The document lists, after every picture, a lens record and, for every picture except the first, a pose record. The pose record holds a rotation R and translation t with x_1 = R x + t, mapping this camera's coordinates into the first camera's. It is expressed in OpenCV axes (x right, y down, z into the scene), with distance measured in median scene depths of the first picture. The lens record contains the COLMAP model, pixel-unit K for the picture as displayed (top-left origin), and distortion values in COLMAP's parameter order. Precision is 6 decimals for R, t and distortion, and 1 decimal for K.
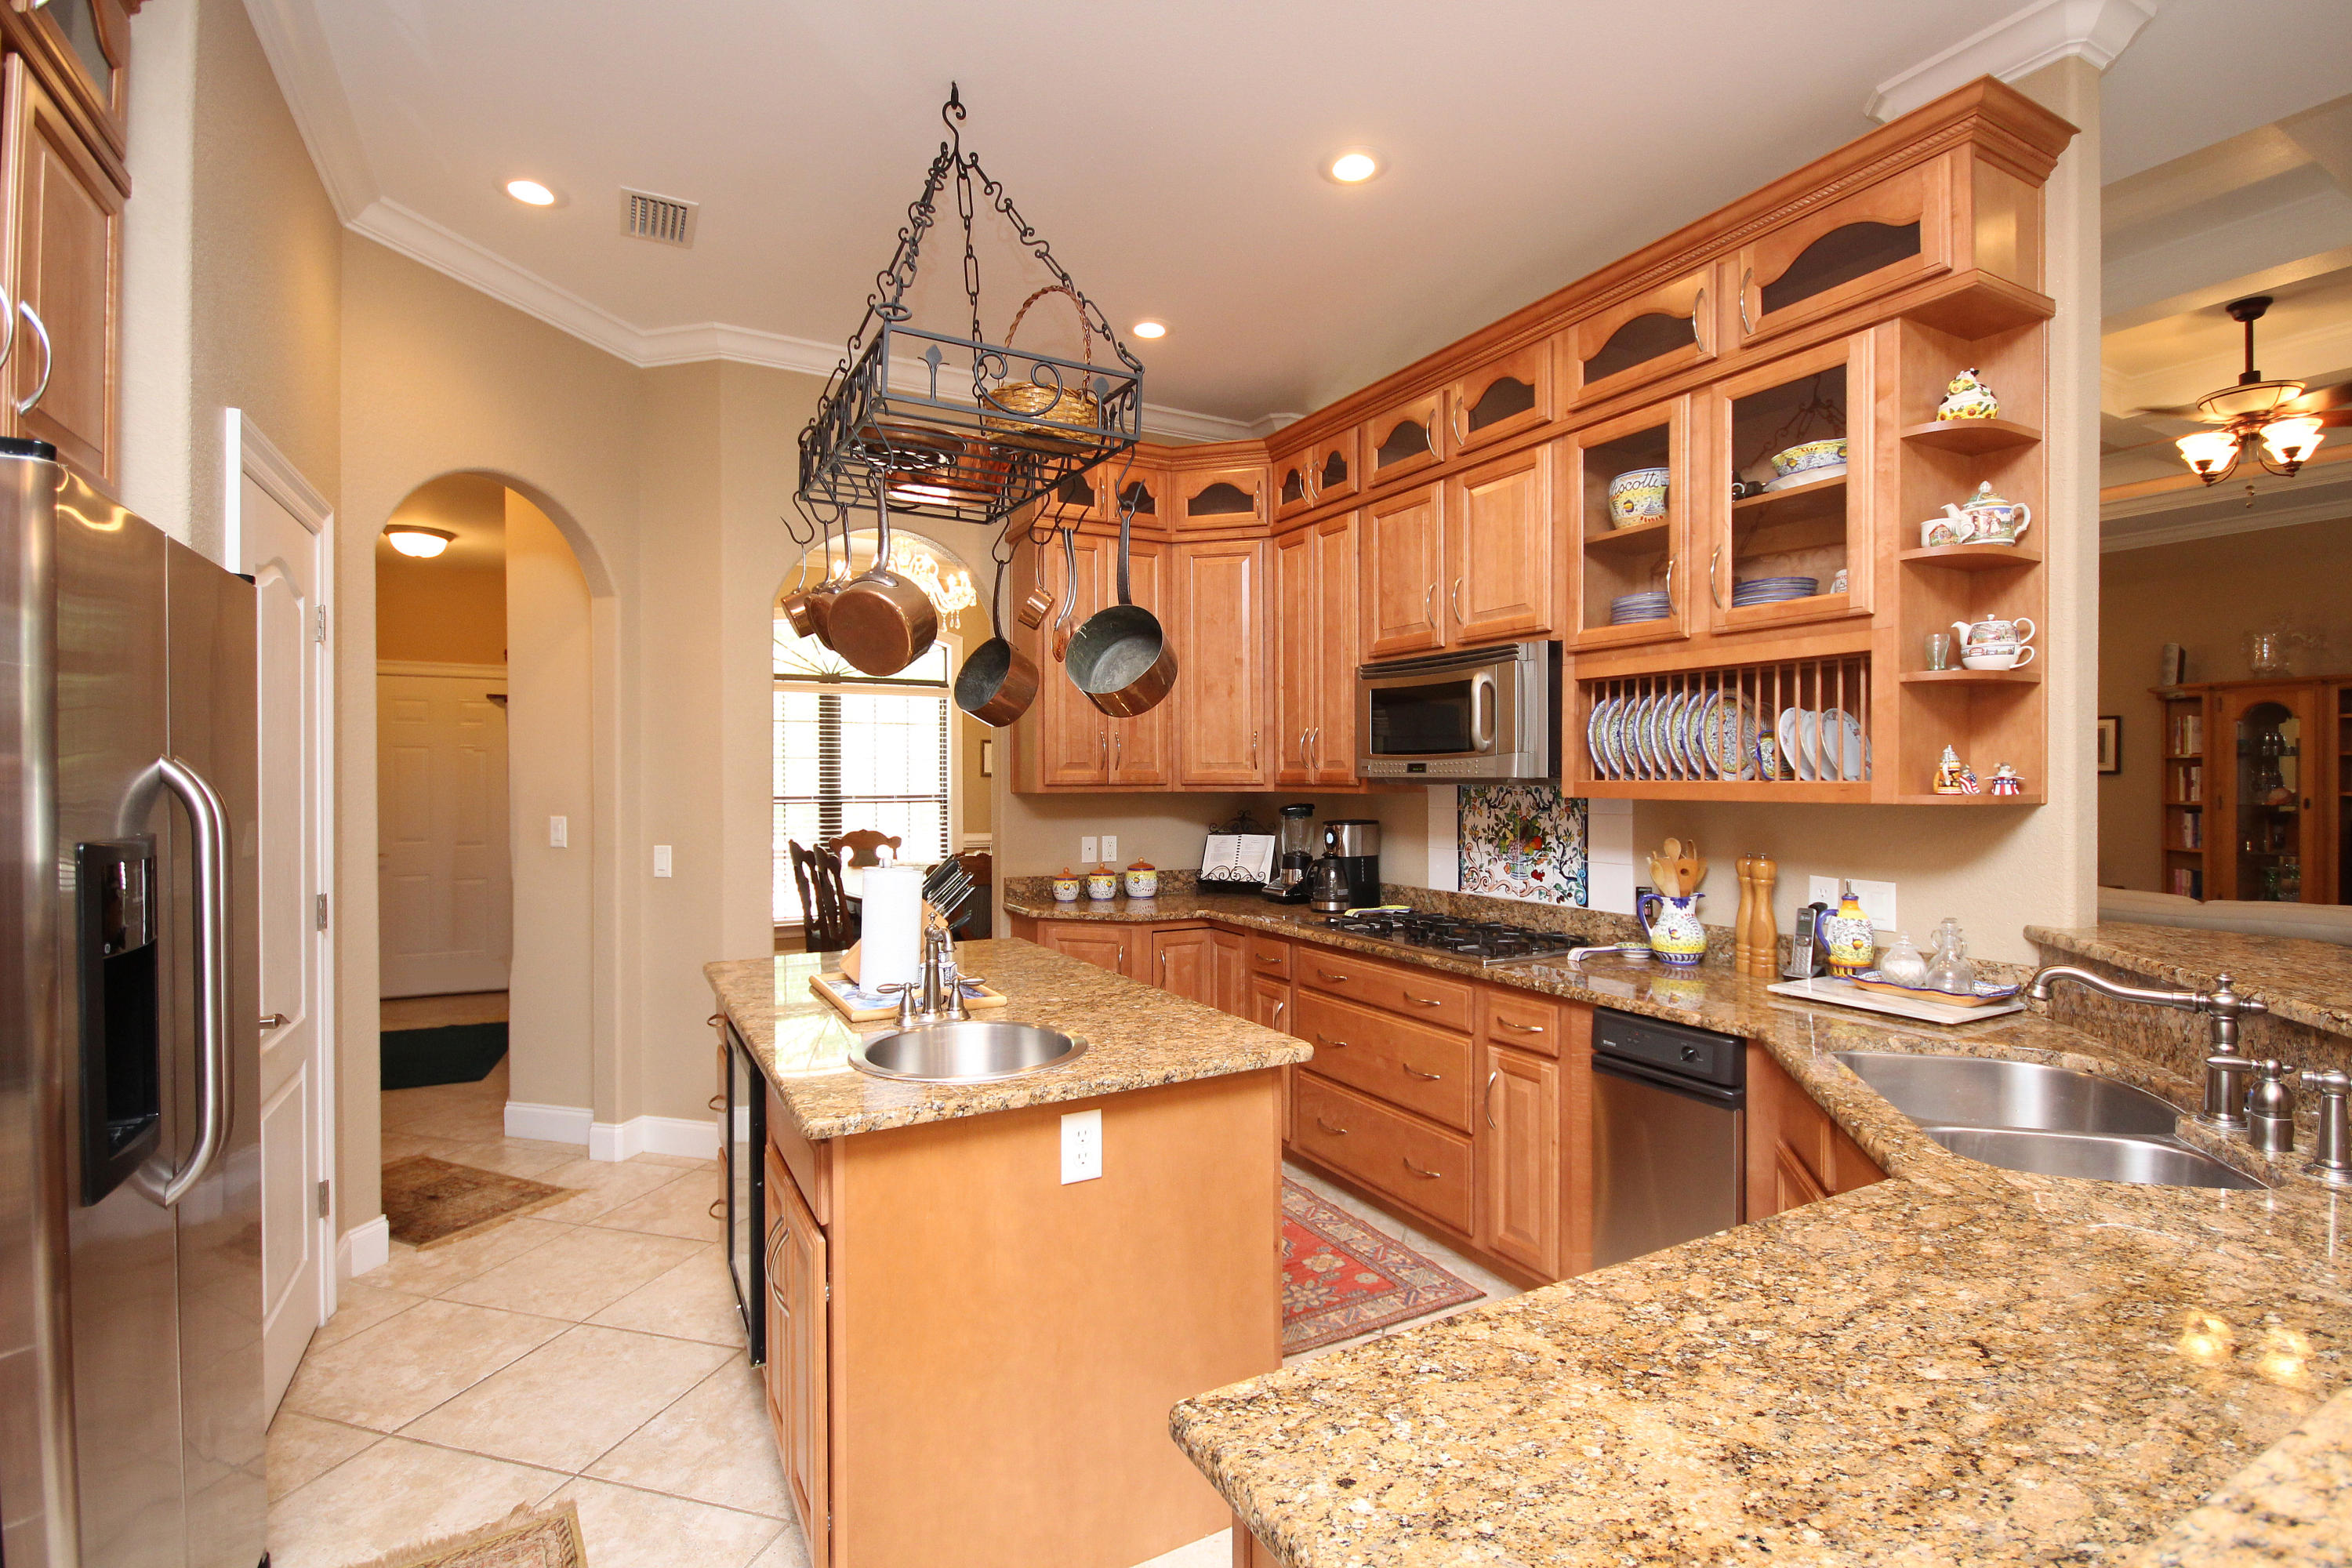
lens RADIAL K [[1086.9, 0, 1191.9], [0, 1086.9, 787.4], [0, 0, 1]] dist [0.001172, -0.004266]
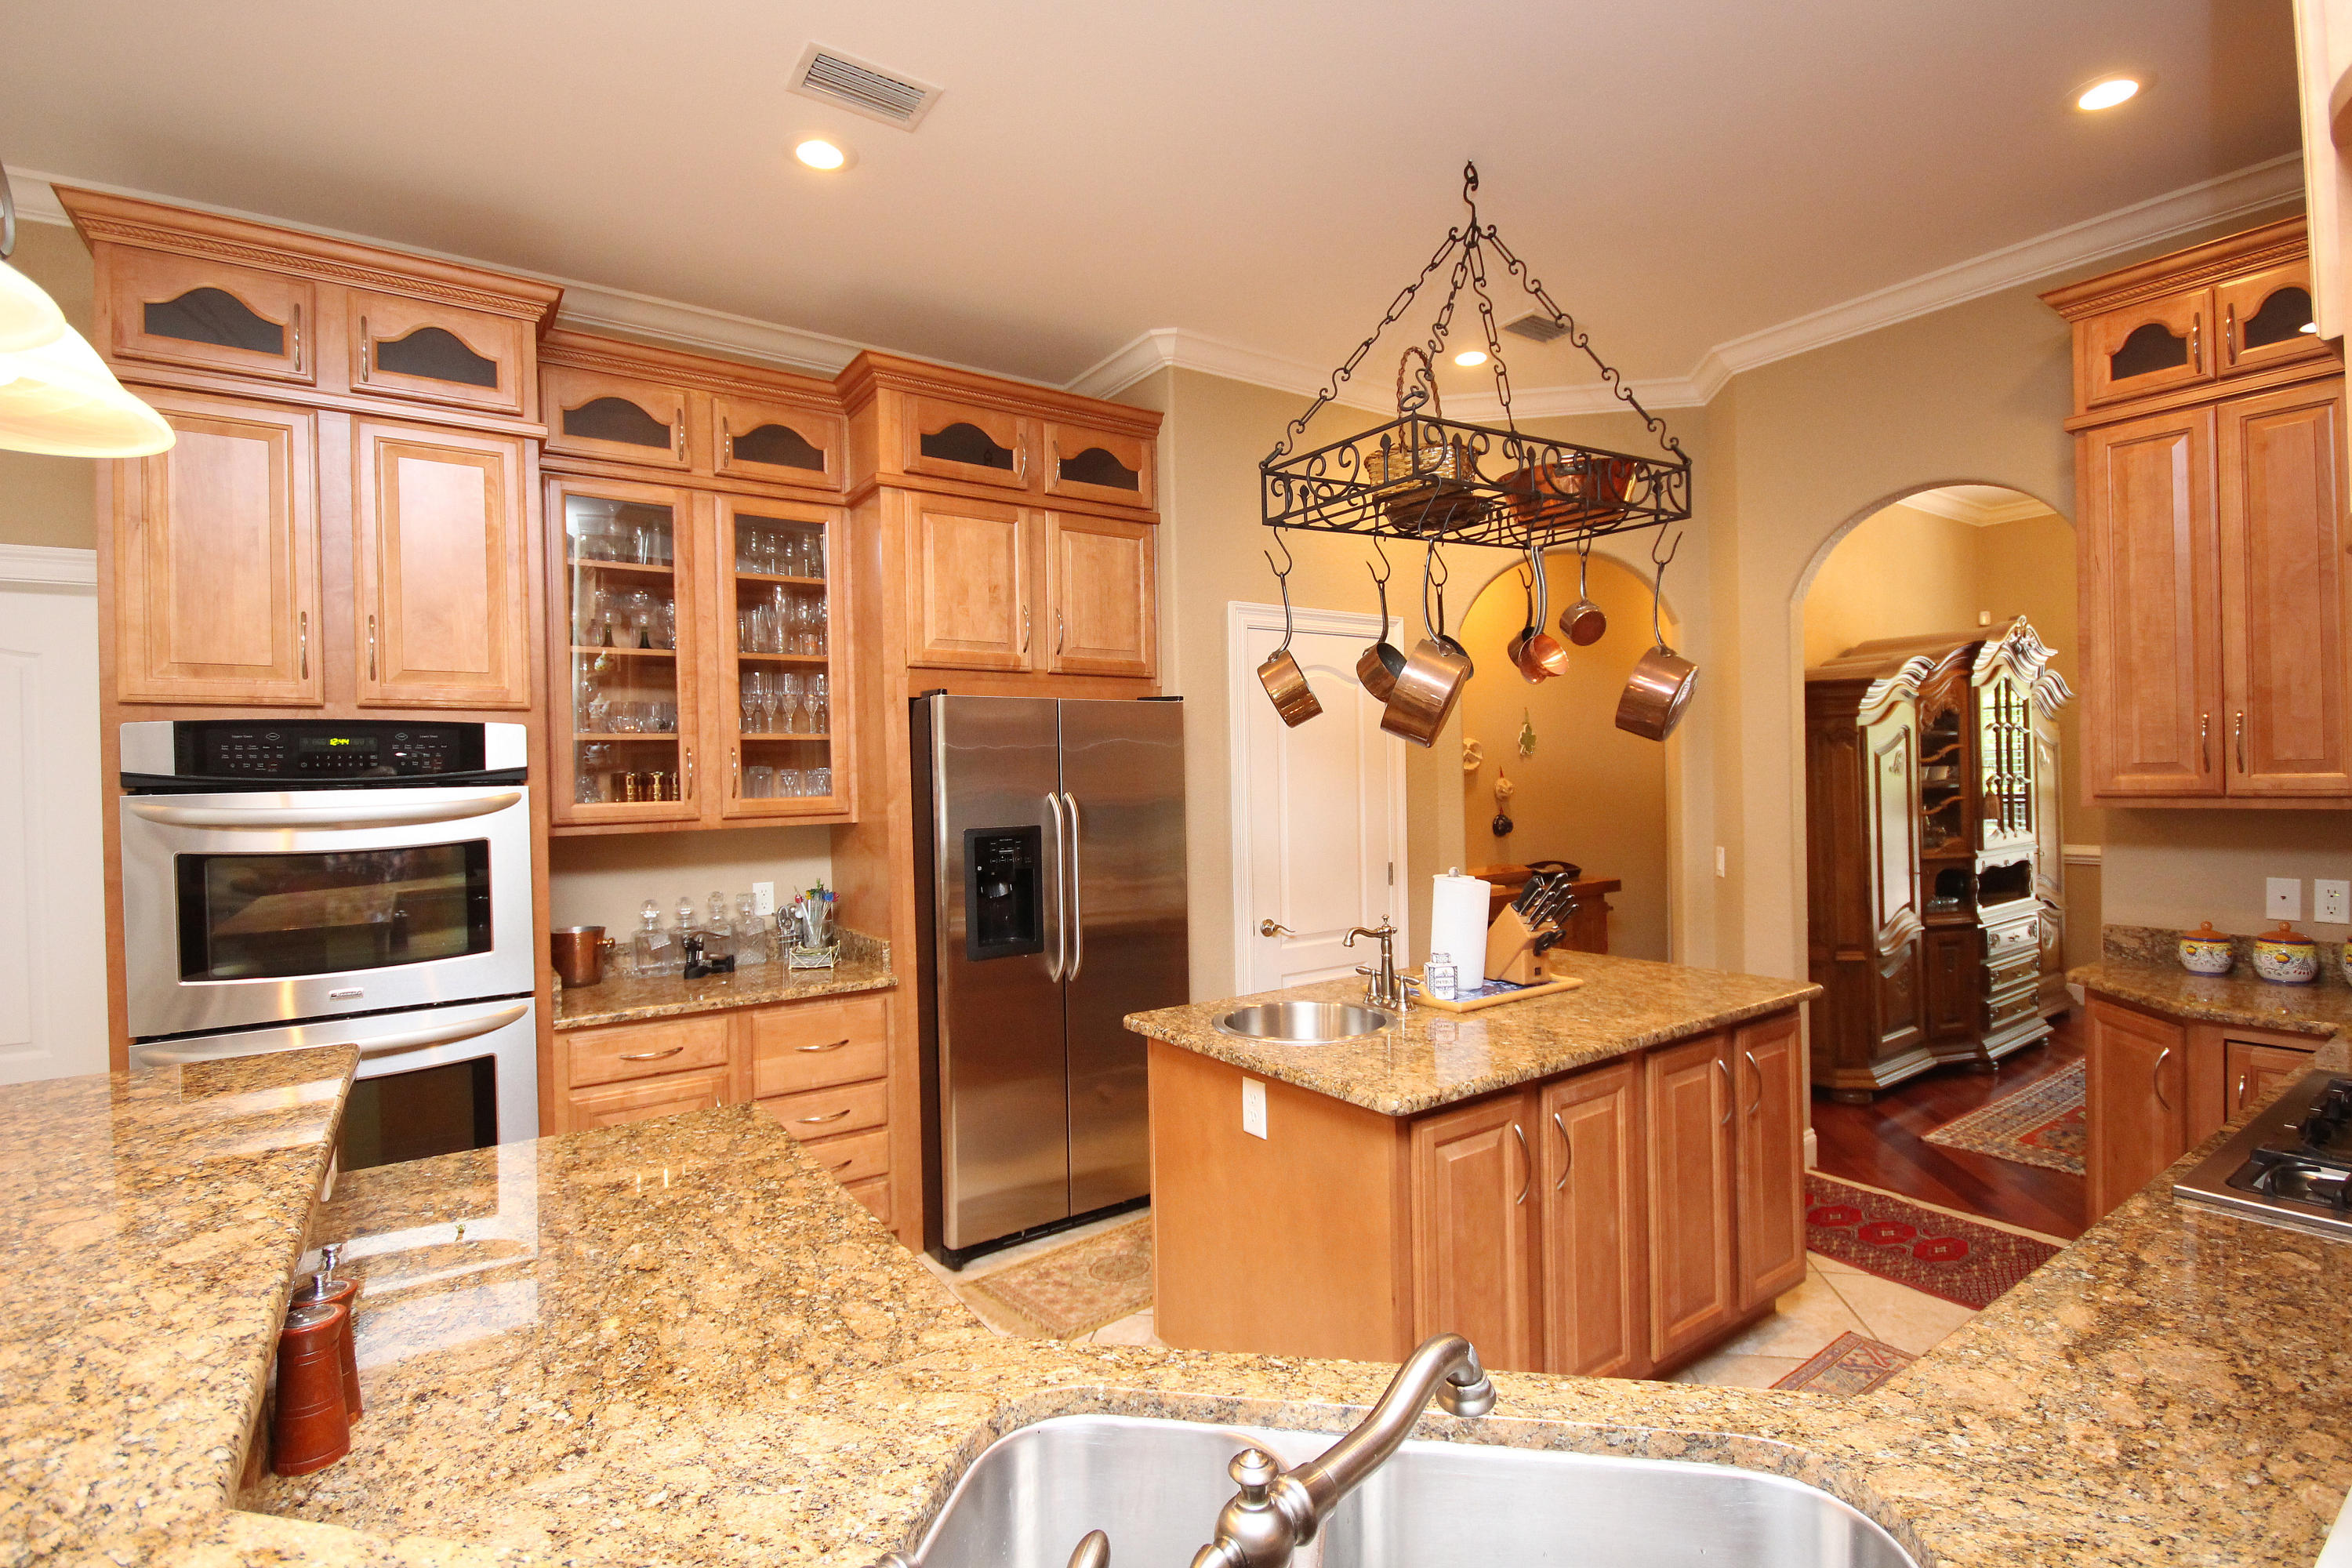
lens RADIAL K [[1086.9, 0, 1196.2], [0, 1086.9, 784.5], [0, 0, 1]] dist [0.001172, -0.004266]
pose [[0.108234, 0.005983, -0.994107, 0.625892], [0.010157, 0.999923, 0.007124, -0.025834], [0.994074, -0.010868, 0.108165, 0.450218]]
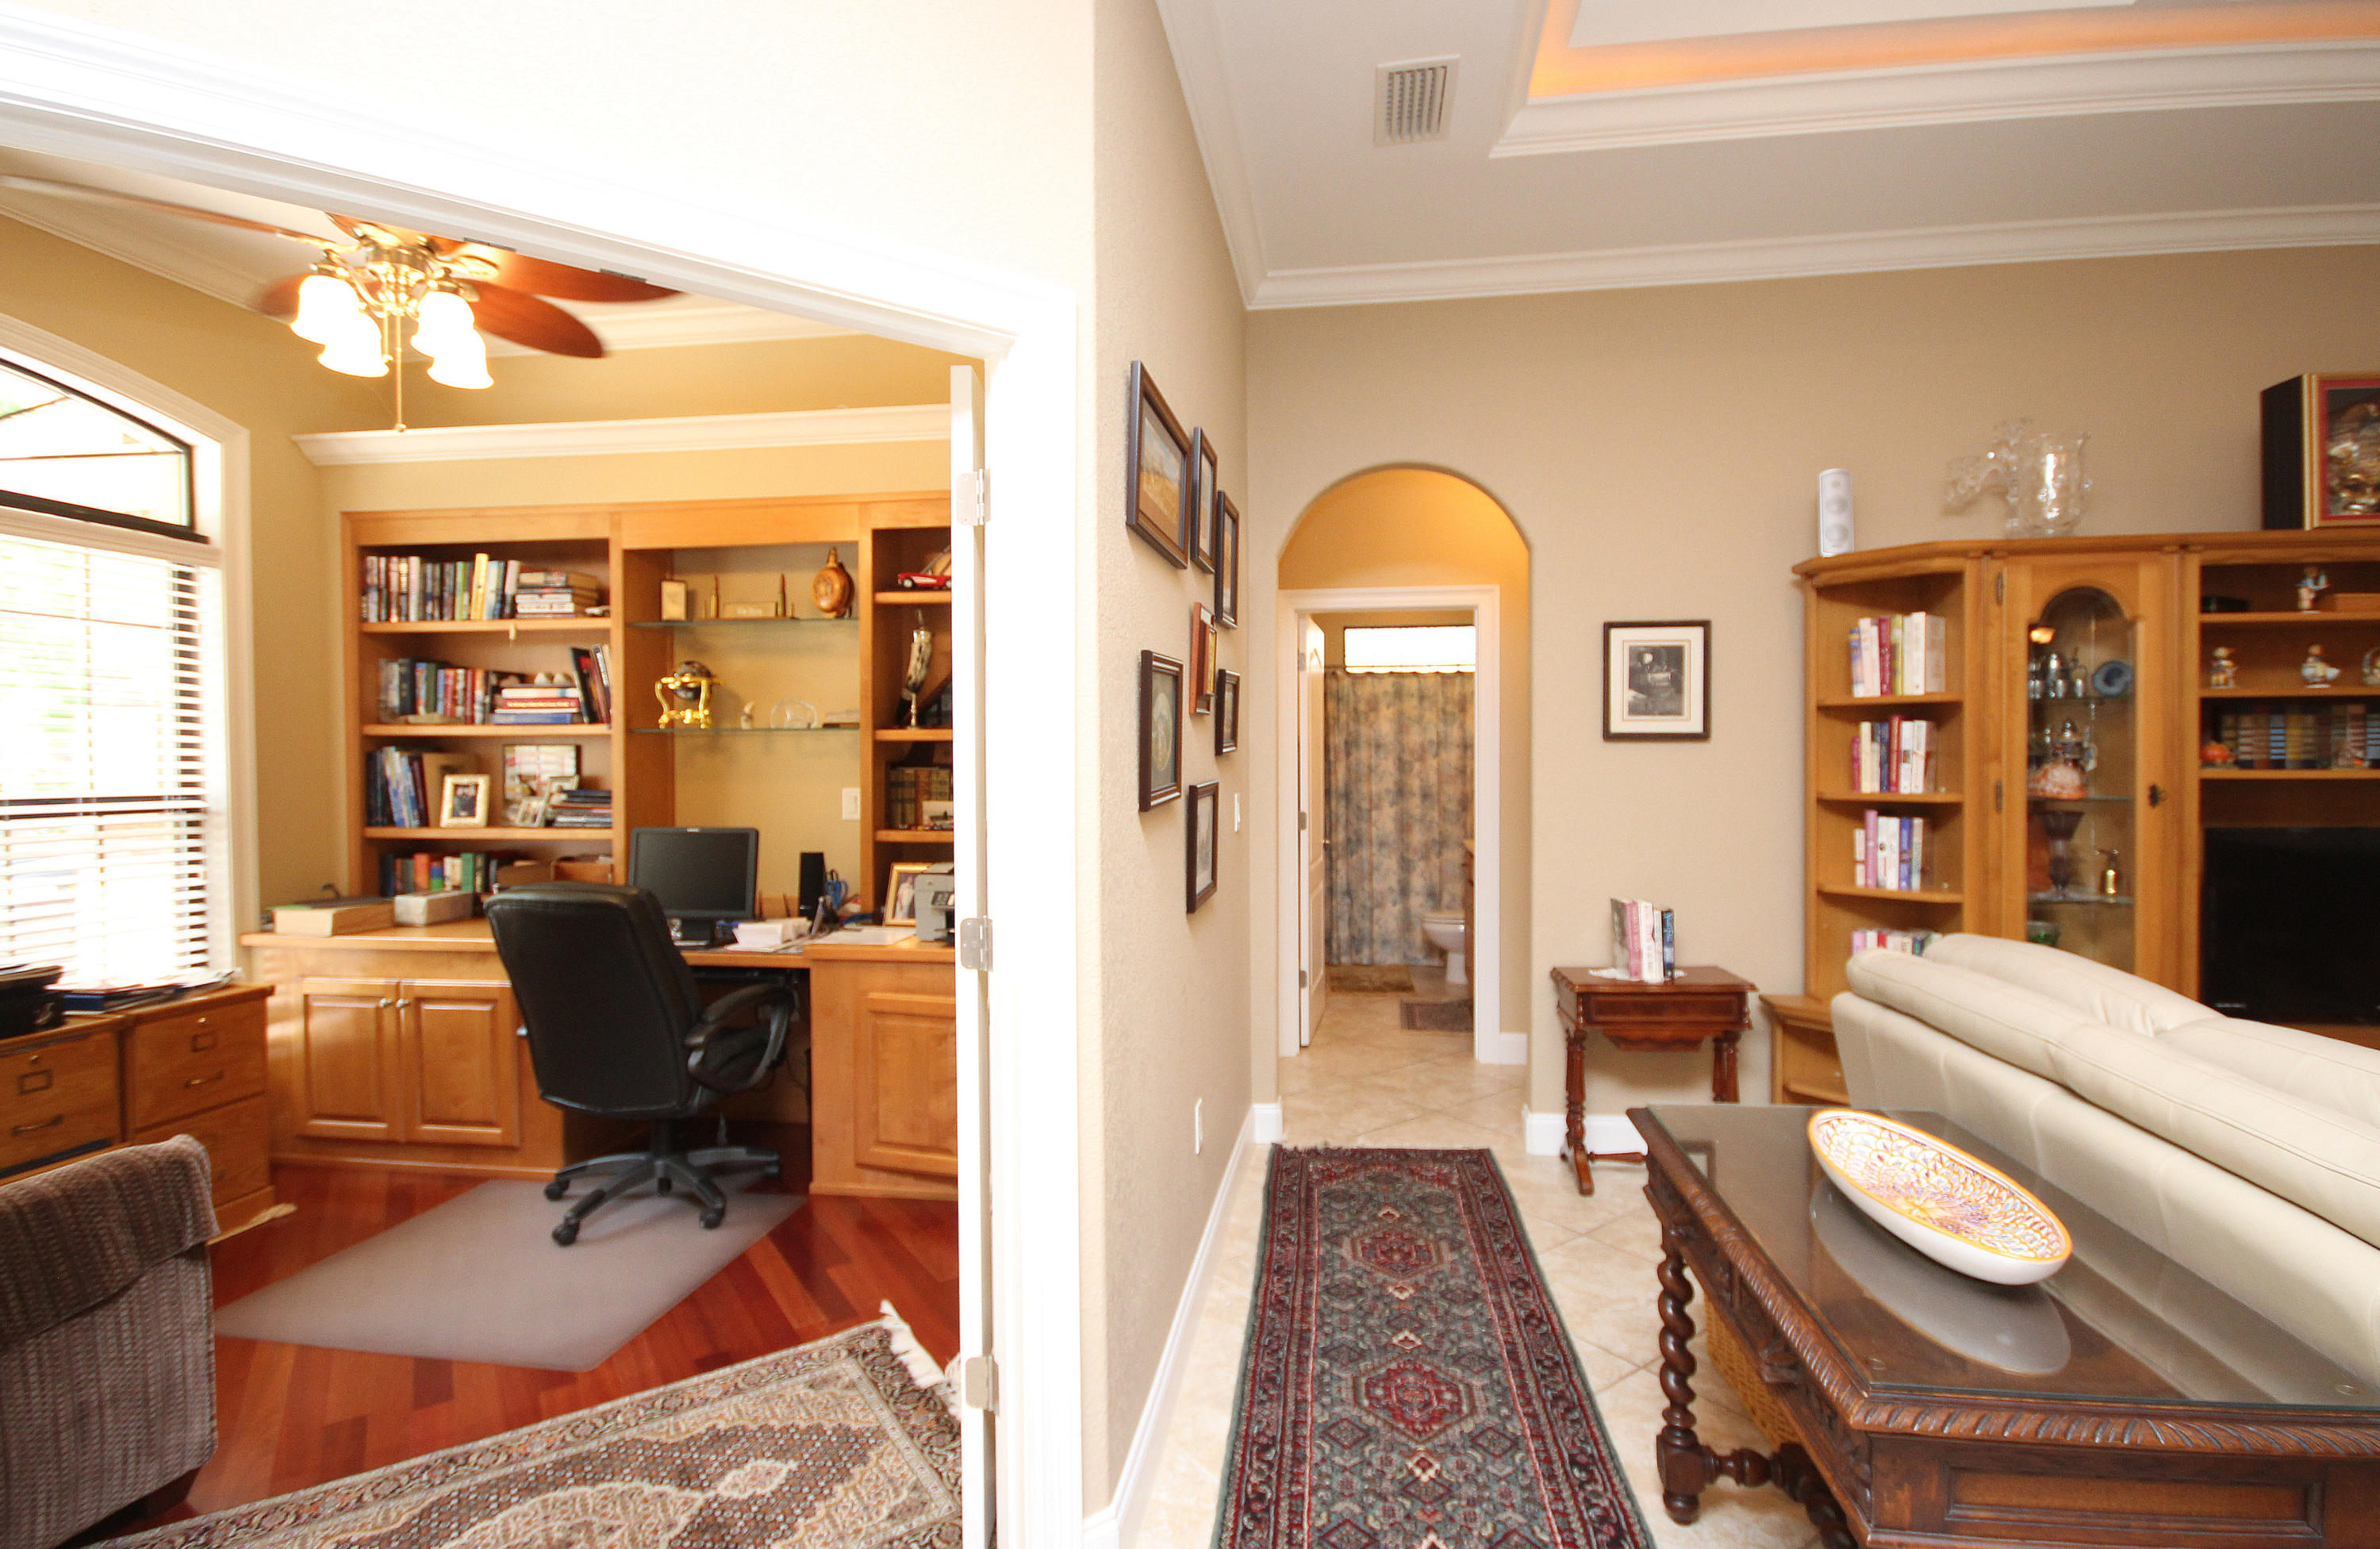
lens RADIAL K [[1122.8, 0, 1212.6], [0, 1122.8, 770.9], [0, 0, 1]] dist [0.009403, -0.007778]
pose [[0.601466, -0.015038, 0.798757, 0.689363], [0.013462, 0.999872, 0.008687, -0.011068], [-0.798785, 0.005528, 0.601592, 1.928598]]
